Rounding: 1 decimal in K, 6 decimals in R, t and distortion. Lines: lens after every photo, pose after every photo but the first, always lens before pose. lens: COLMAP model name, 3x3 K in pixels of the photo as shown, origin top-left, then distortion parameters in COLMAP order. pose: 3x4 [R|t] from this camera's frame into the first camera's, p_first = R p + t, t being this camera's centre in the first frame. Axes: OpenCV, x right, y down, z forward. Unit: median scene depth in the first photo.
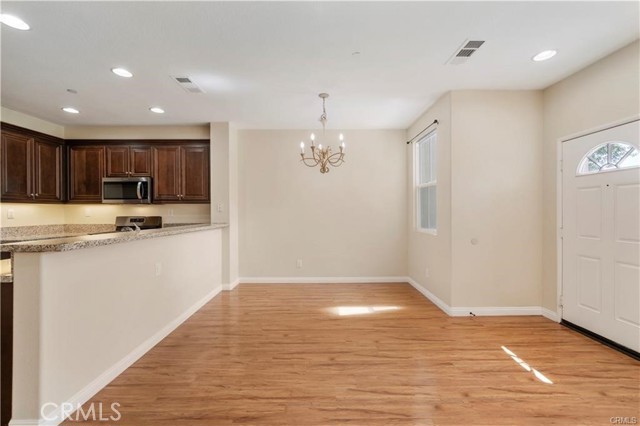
lens RADIAL K [[255.3, 0, 320.0], [0, 255.3, 213.0], [0, 0, 1]] dist [-0.000551, -0.000045]
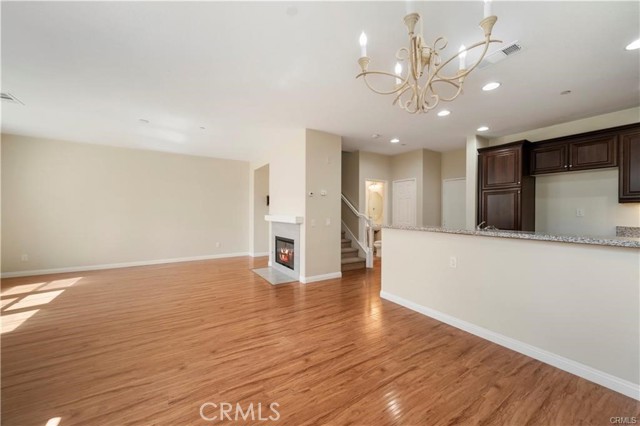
lens RADIAL K [[236.4, 0, 320.0], [0, 236.4, 213.0], [0, 0, 1]] dist [0.000198, -0.000005]
pose [[-0.840841, 0.003128, -0.541273, 0.532785], [-0.004417, 0.999910, 0.012639, -0.013628], [0.541264, 0.013018, -0.840752, 1.906521]]
